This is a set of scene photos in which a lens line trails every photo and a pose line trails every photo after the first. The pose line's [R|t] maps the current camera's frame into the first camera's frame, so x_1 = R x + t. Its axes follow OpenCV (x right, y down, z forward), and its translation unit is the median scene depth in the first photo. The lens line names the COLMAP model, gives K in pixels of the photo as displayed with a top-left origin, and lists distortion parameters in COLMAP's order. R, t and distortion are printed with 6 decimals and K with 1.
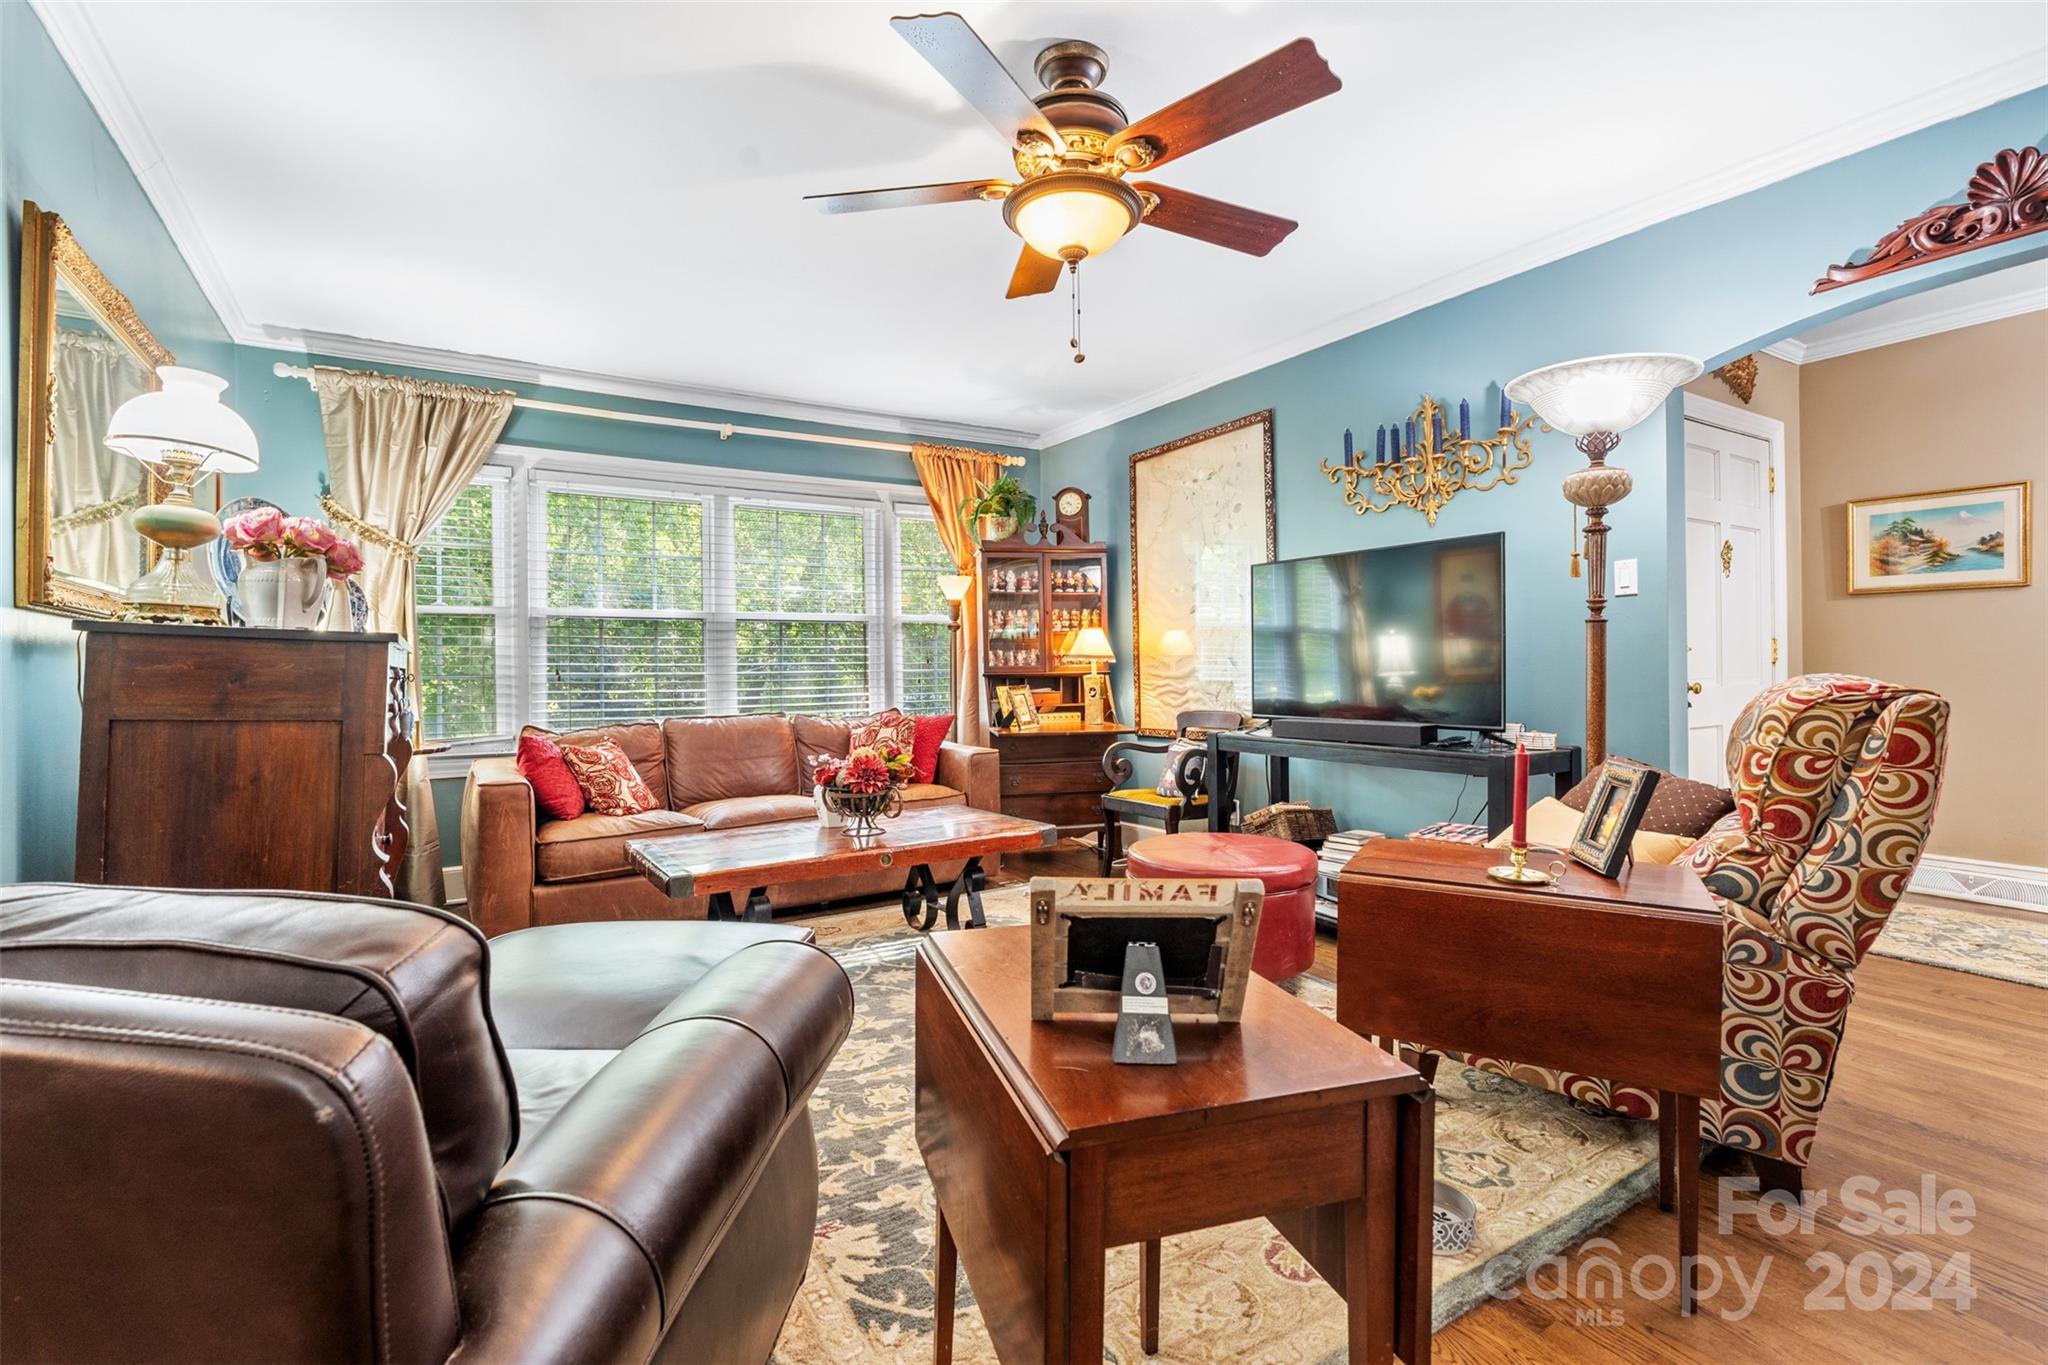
lens RADIAL K [[934.1, 0, 1018.6], [0, 934.1, 654.9], [0, 0, 1]] dist [0.001616, 0.000548]
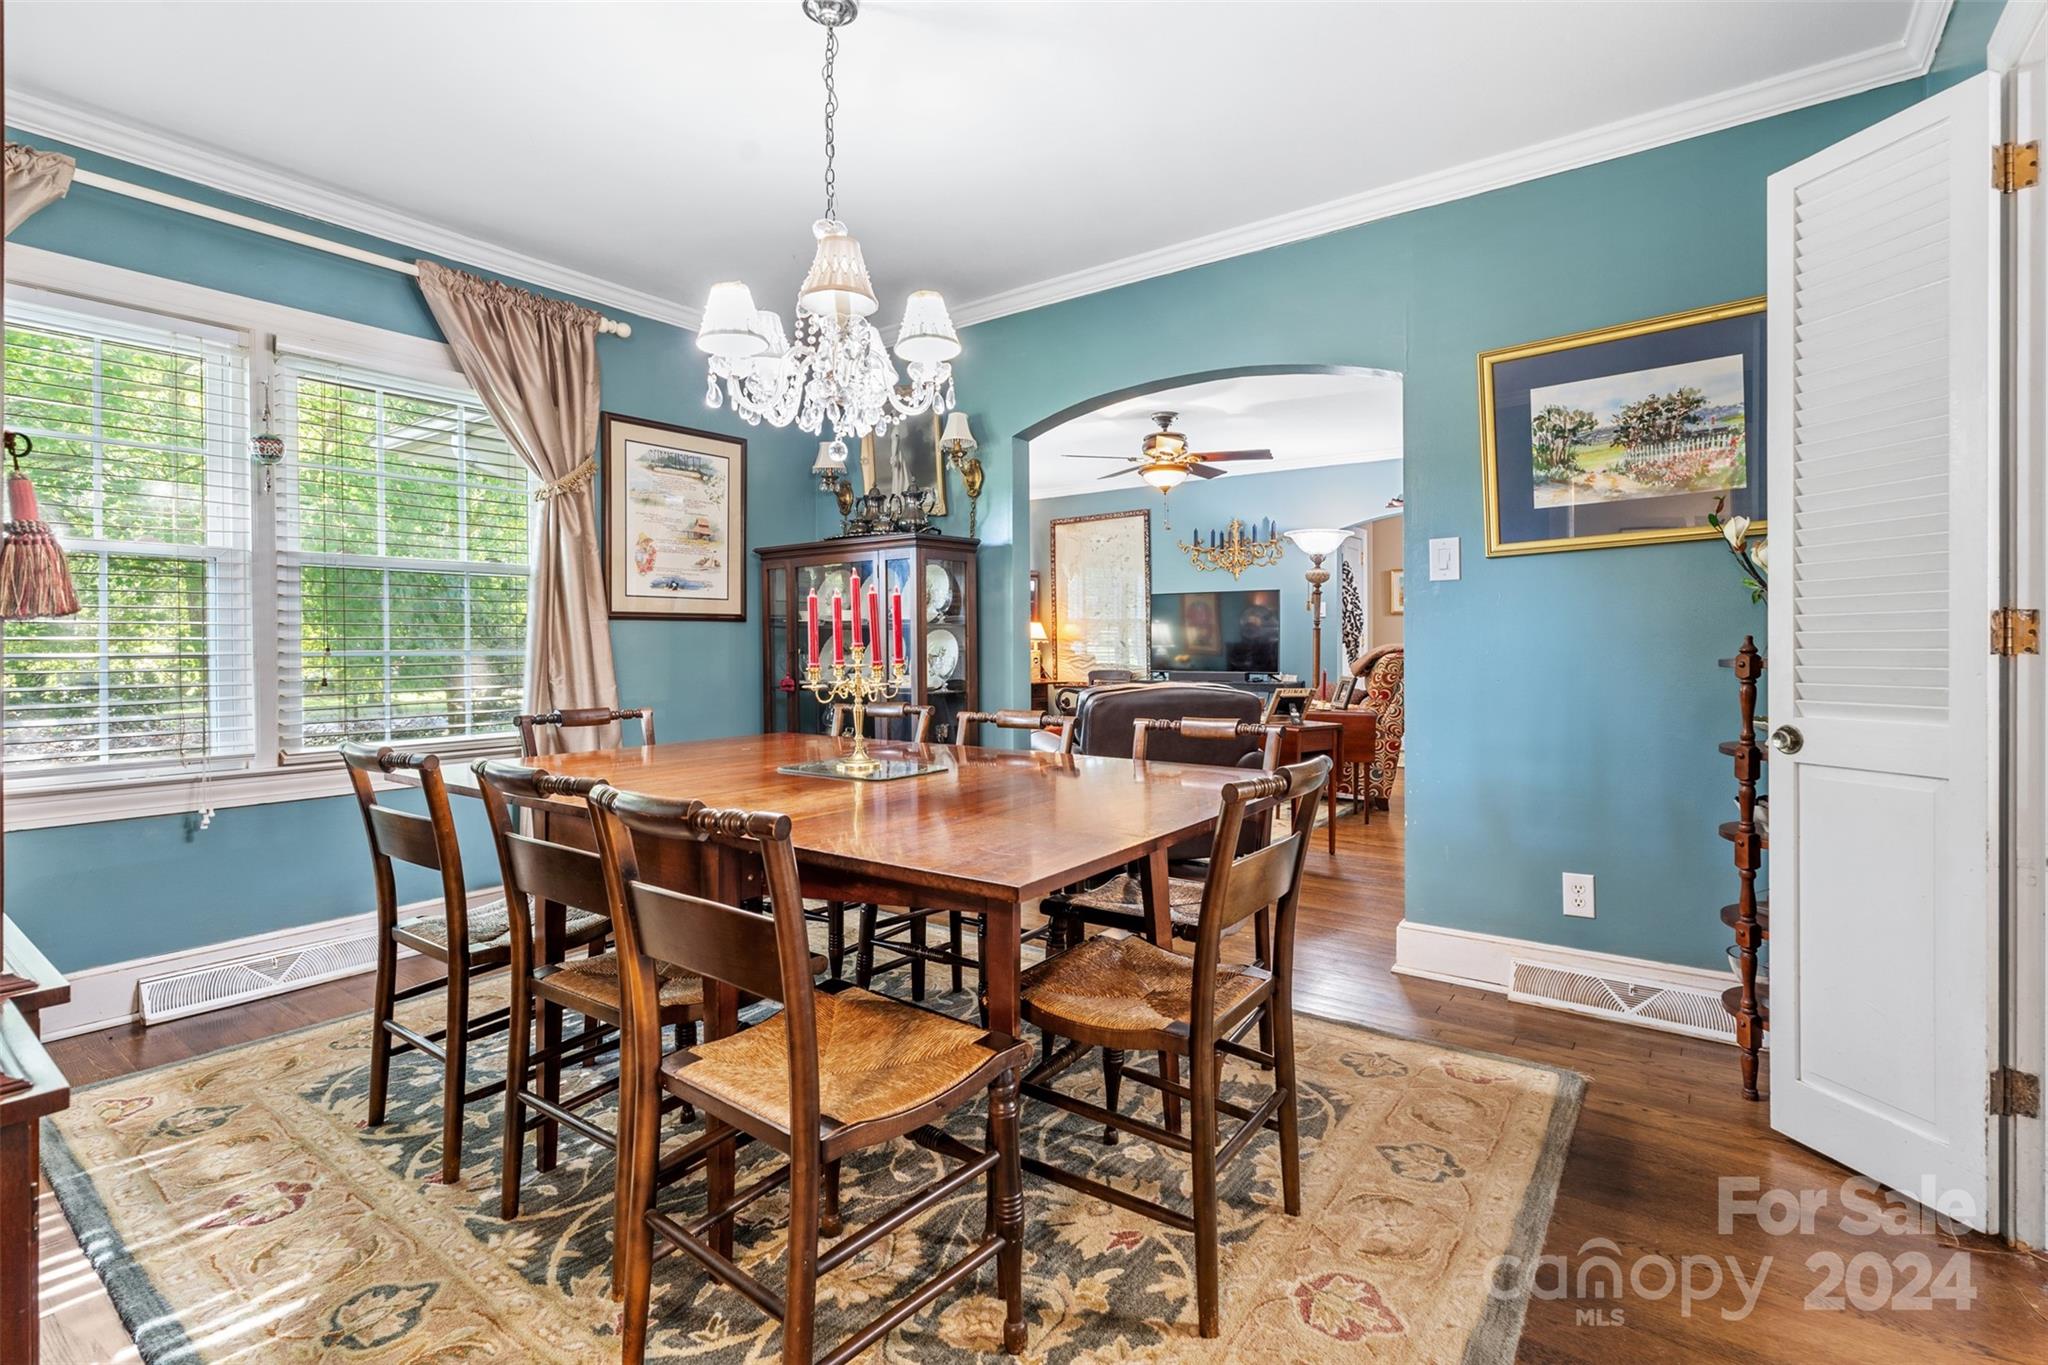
lens RADIAL K [[961.0, 0, 1020.7], [0, 961.0, 630.0], [0, 0, 1]] dist [-0.000114, 0.000004]
pose [[0.930719, -0.006544, 0.365677, -1.271425], [0.004024, 0.999963, 0.007652, -0.067012], [-0.365713, -0.005650, 0.930710, -1.327895]]
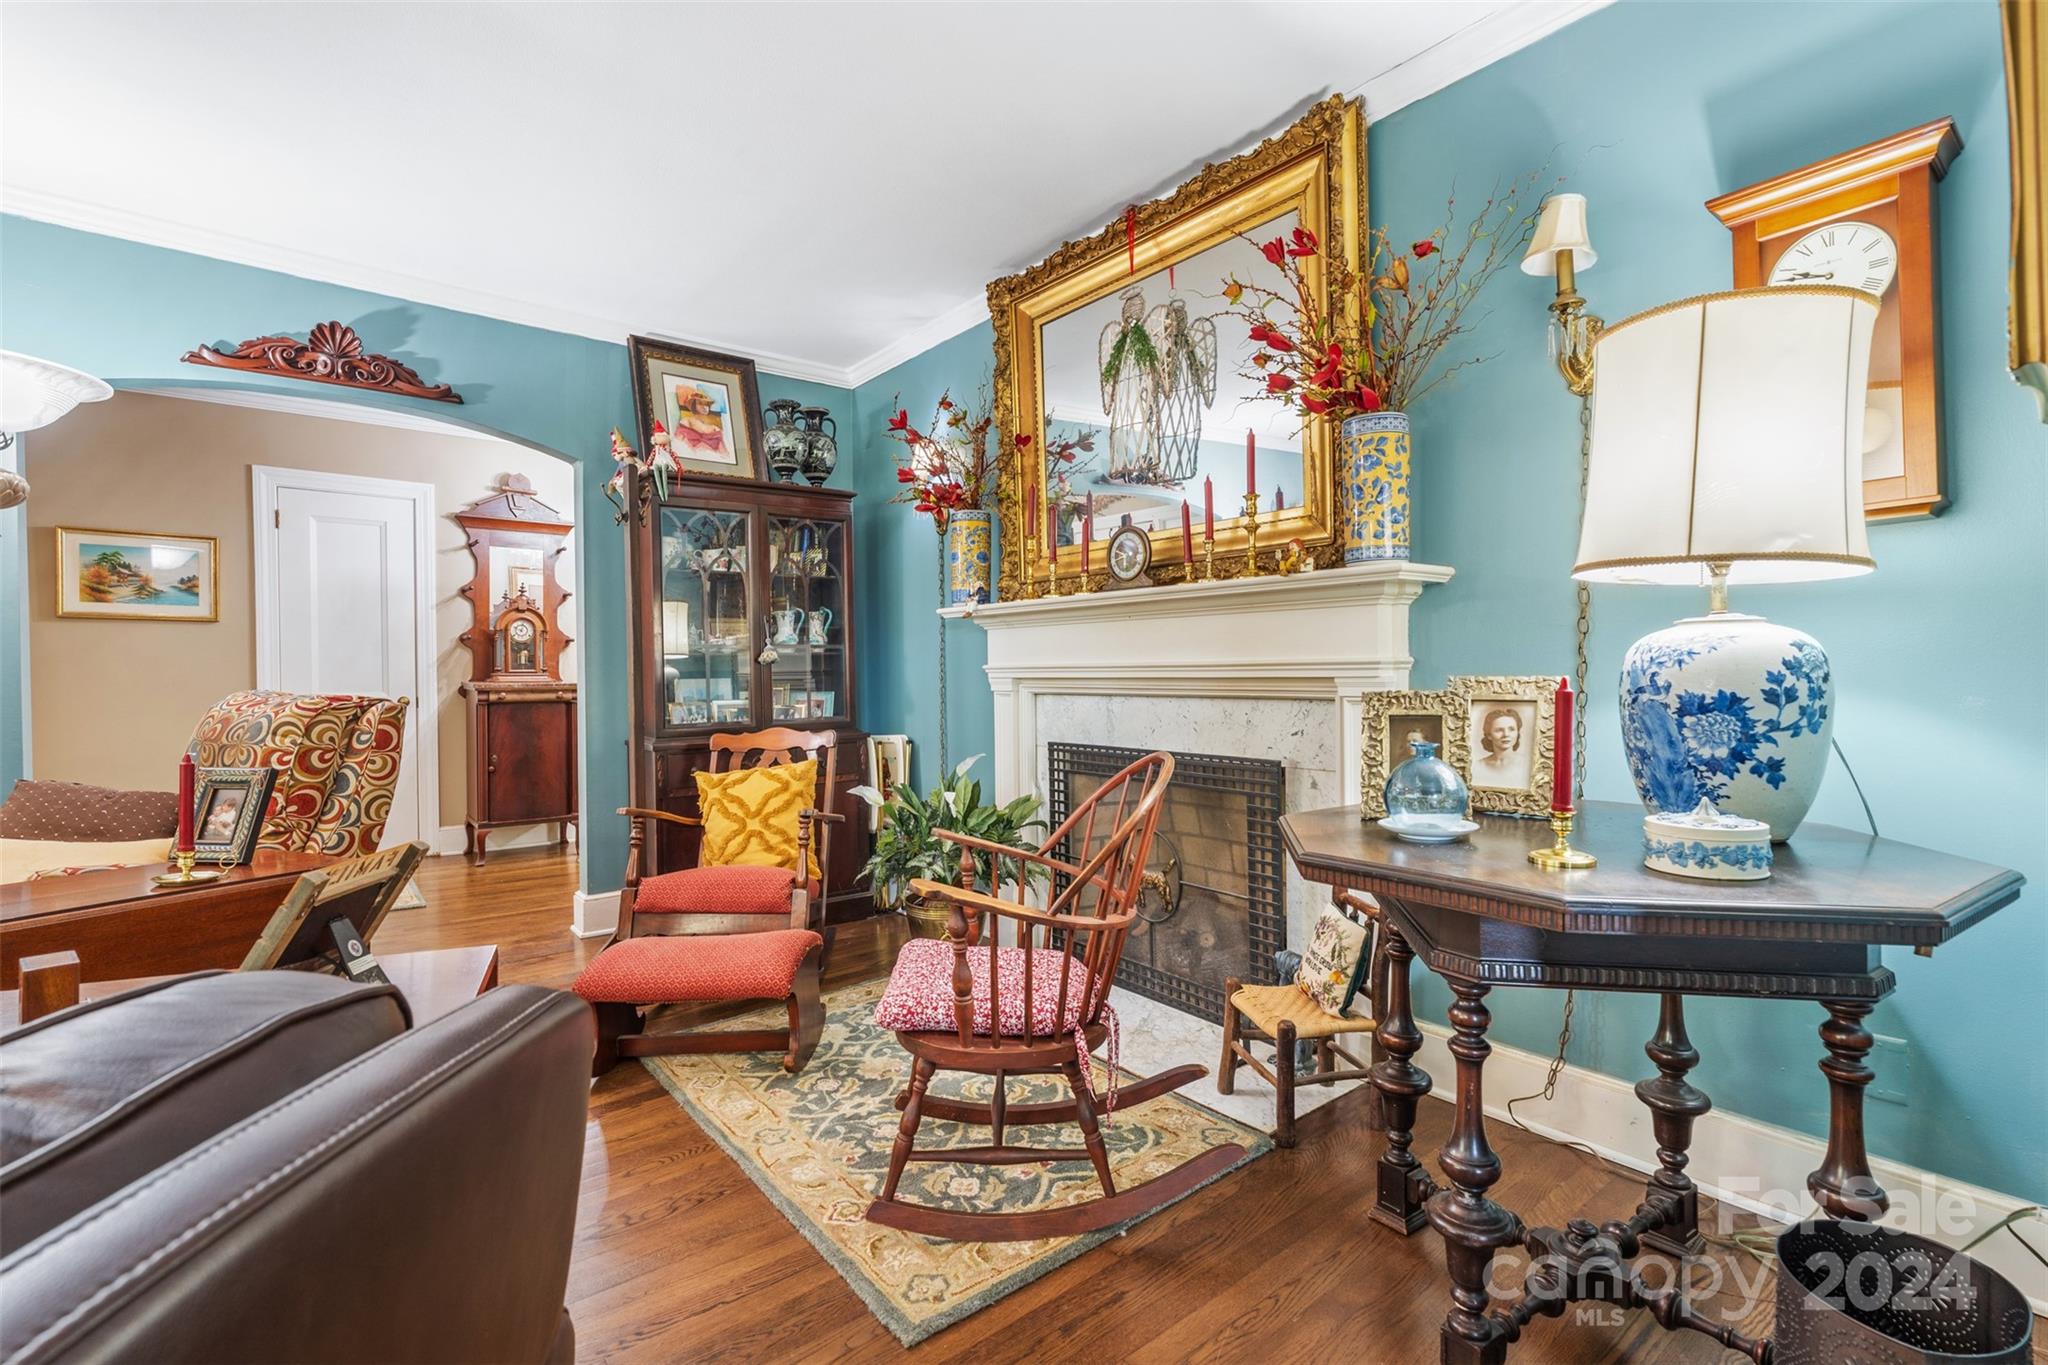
lens RADIAL K [[934.1, 0, 1018.6], [0, 934.1, 654.9], [0, 0, 1]] dist [0.001616, 0.000548]
pose [[-0.124427, 0.028877, 0.991809, -0.463646], [-0.004183, 0.999552, -0.029628, 0.005612], [-0.992220, -0.007835, -0.124250, 0.139458]]
